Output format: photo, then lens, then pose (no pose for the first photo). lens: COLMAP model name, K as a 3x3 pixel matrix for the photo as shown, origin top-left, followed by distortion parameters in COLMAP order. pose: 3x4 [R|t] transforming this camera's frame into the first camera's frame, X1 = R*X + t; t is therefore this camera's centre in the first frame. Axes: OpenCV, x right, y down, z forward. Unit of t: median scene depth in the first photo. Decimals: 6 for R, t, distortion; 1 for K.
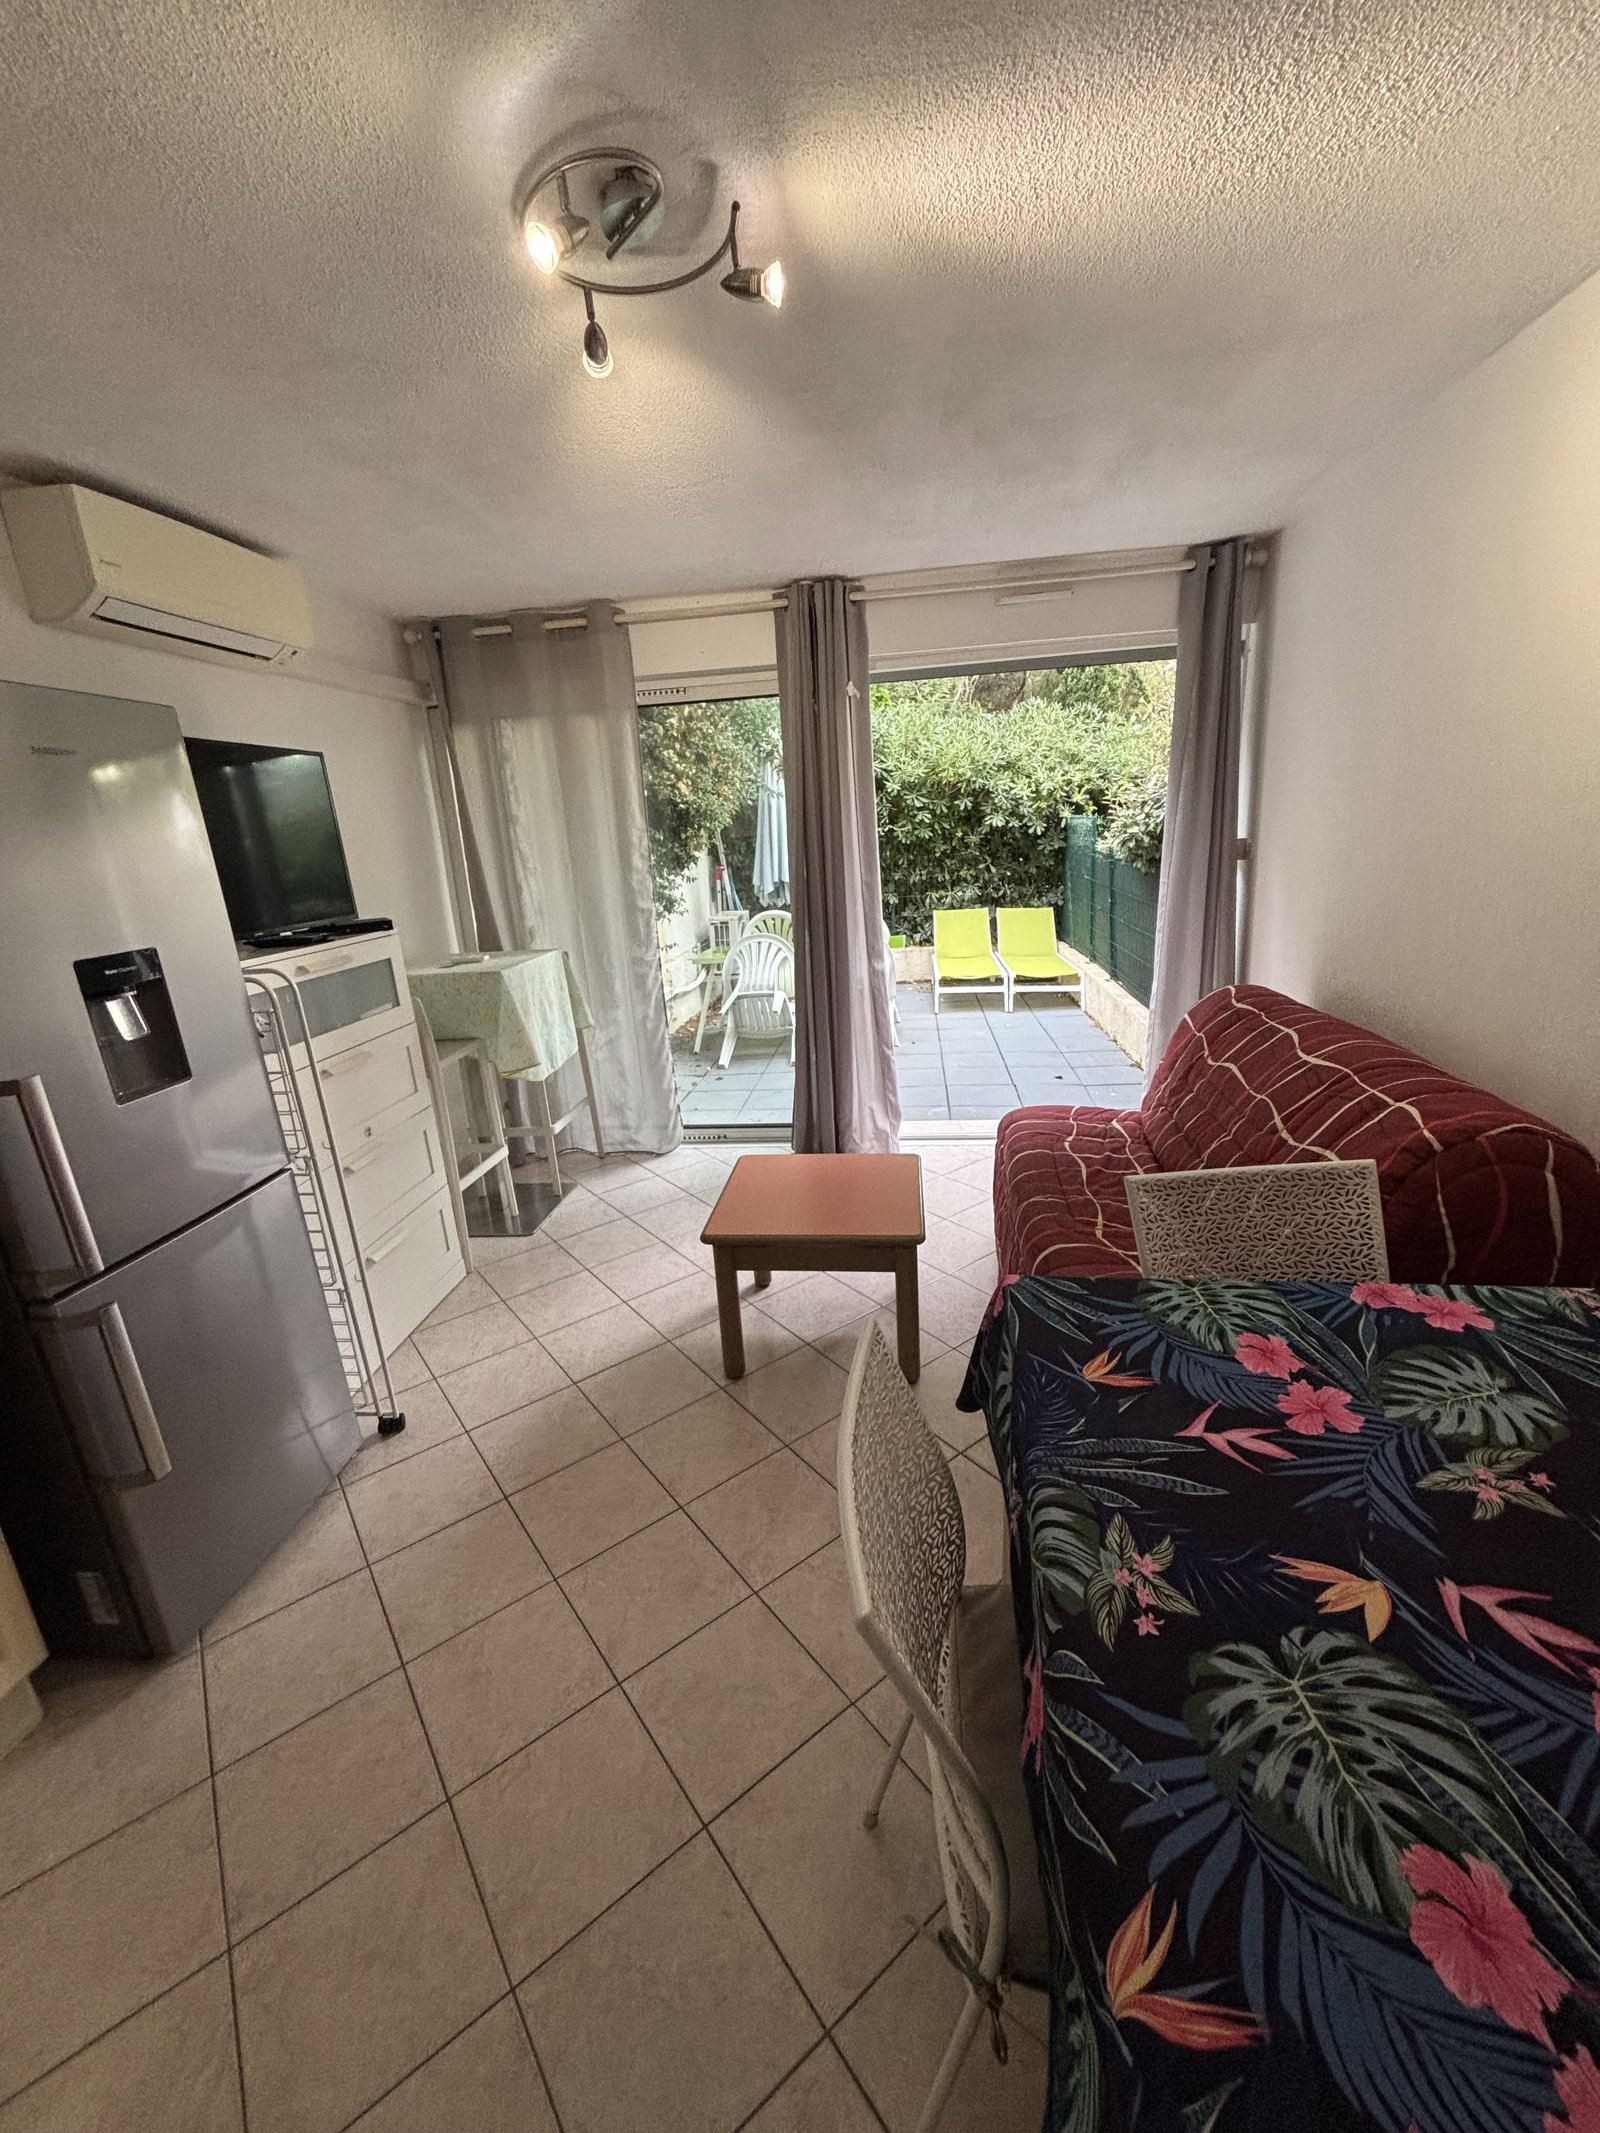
lens RADIAL K [[853.3, 0, 802.7], [0, 853.3, 1065.9], [0, 0, 1]] dist [-0.001042, -0.000209]
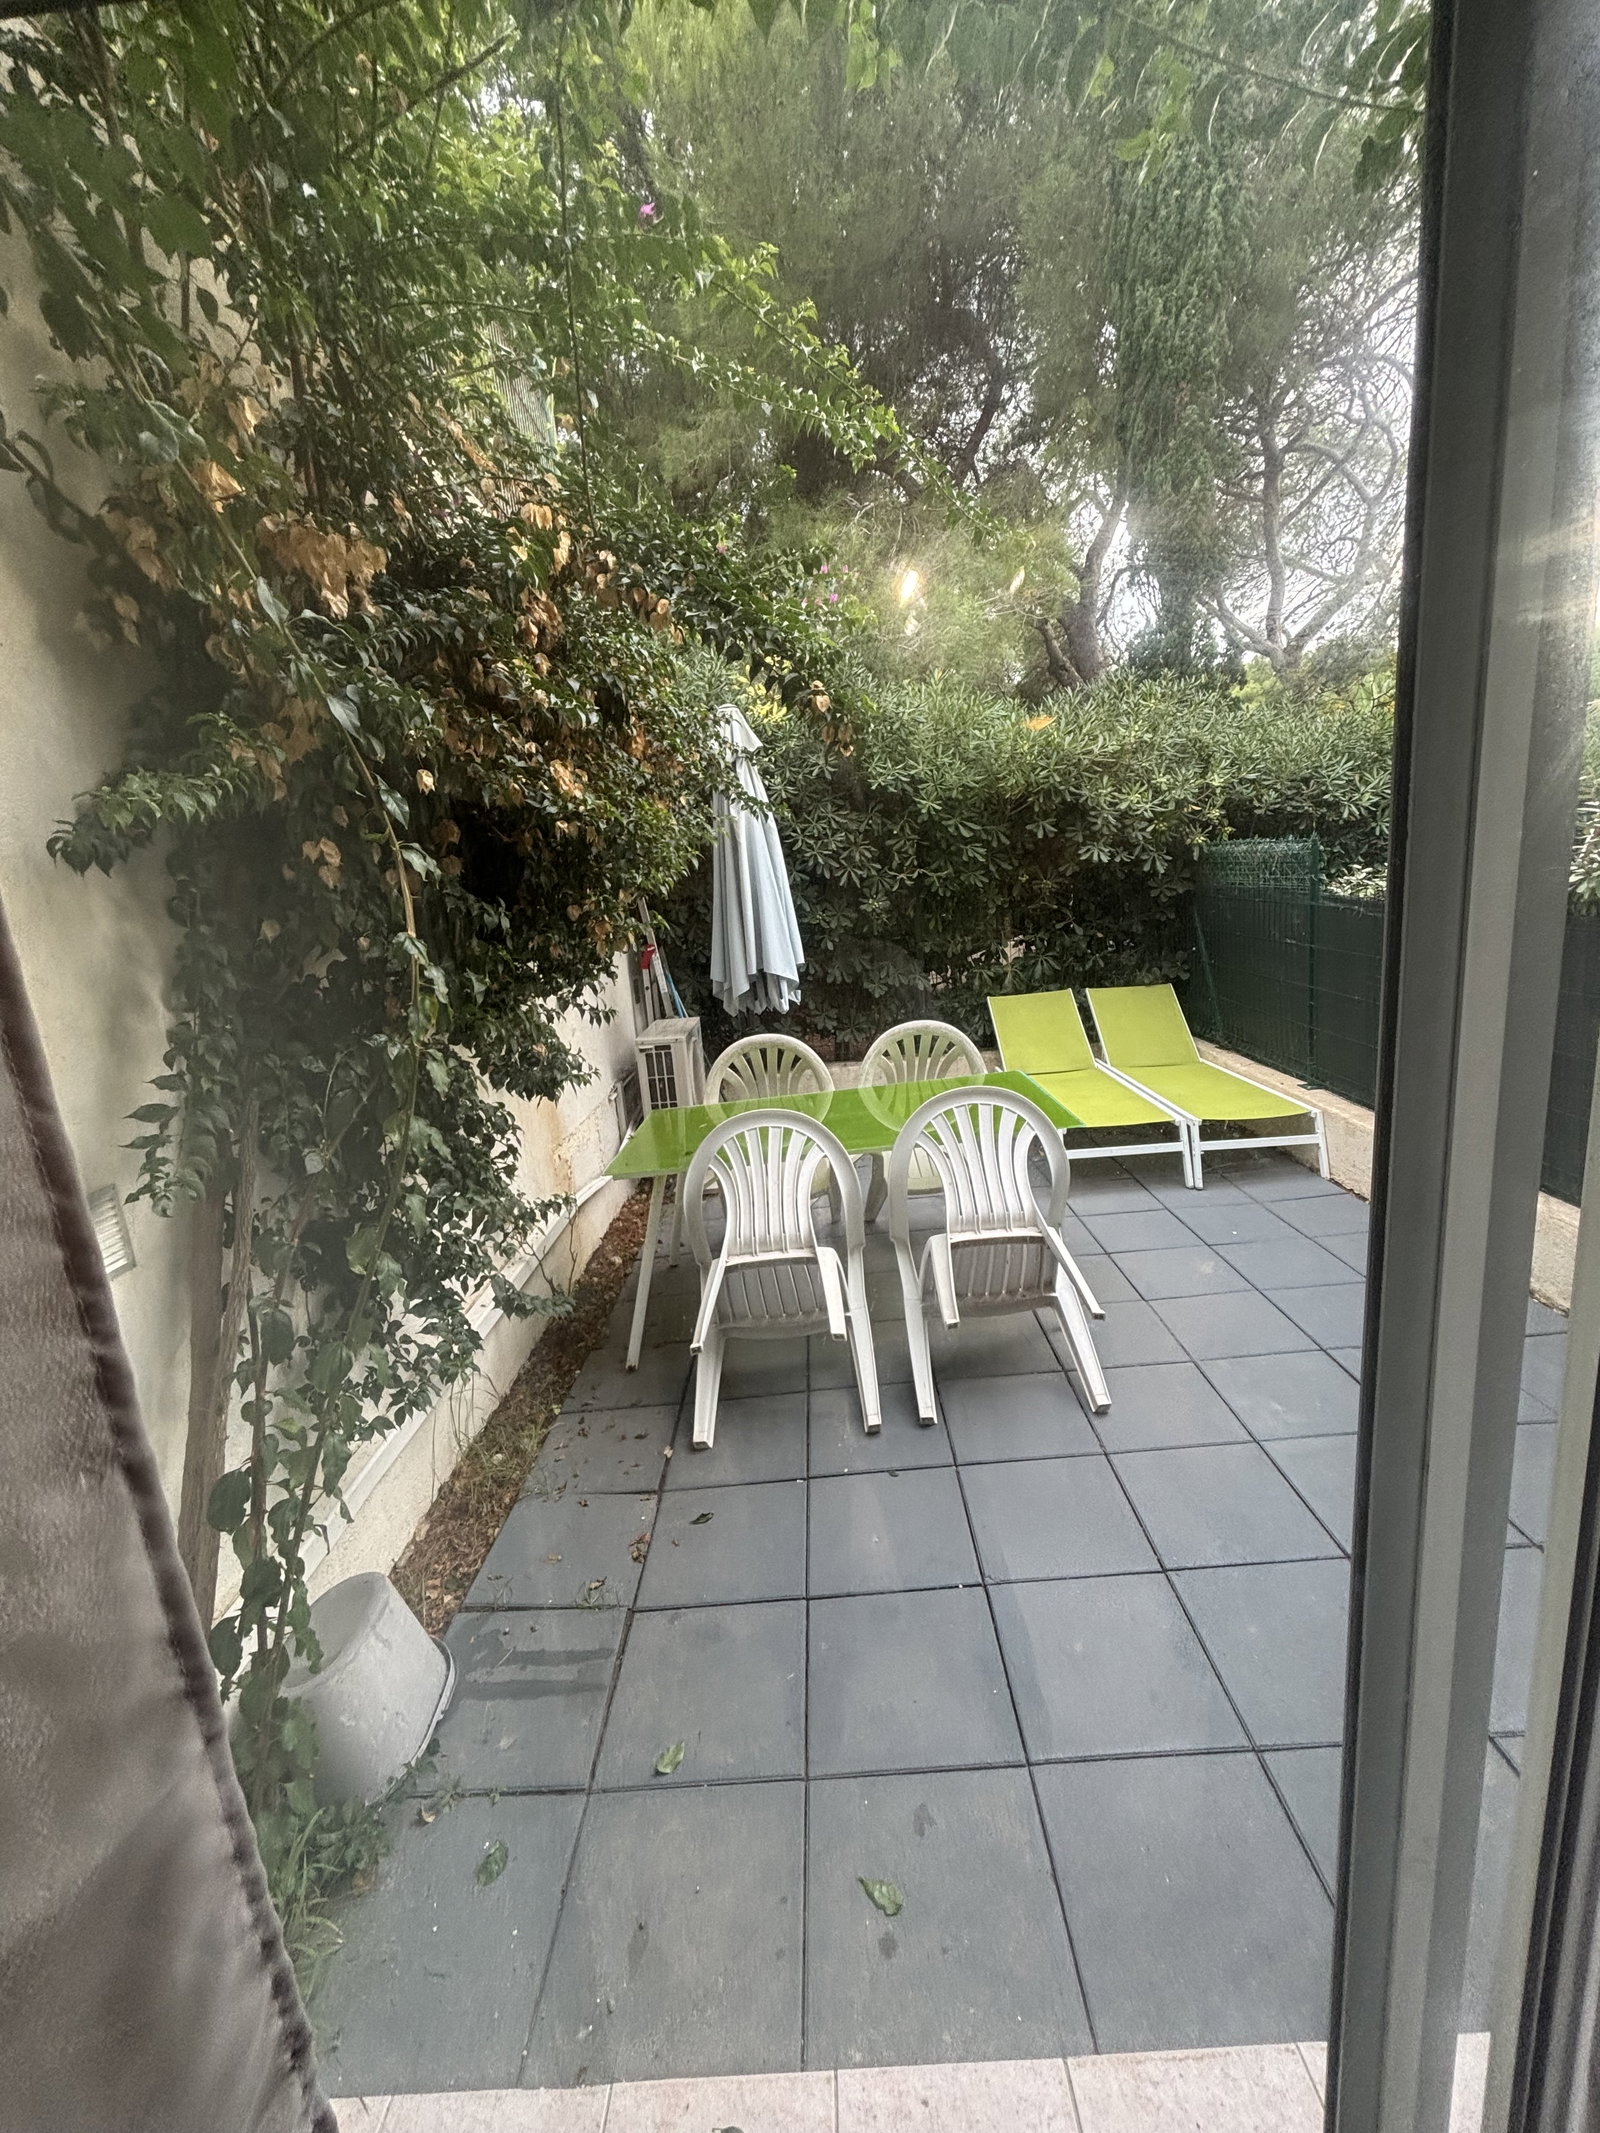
lens RADIAL K [[853.3, 0, 802.7], [0, 853.3, 1065.9], [0, 0, 1]] dist [-0.001042, -0.000209]
pose [[0.993284, -0.061845, 0.097788, -0.056037], [0.067099, 0.996422, -0.051385, -0.121011], [-0.094261, 0.057601, 0.993880, 0.428603]]
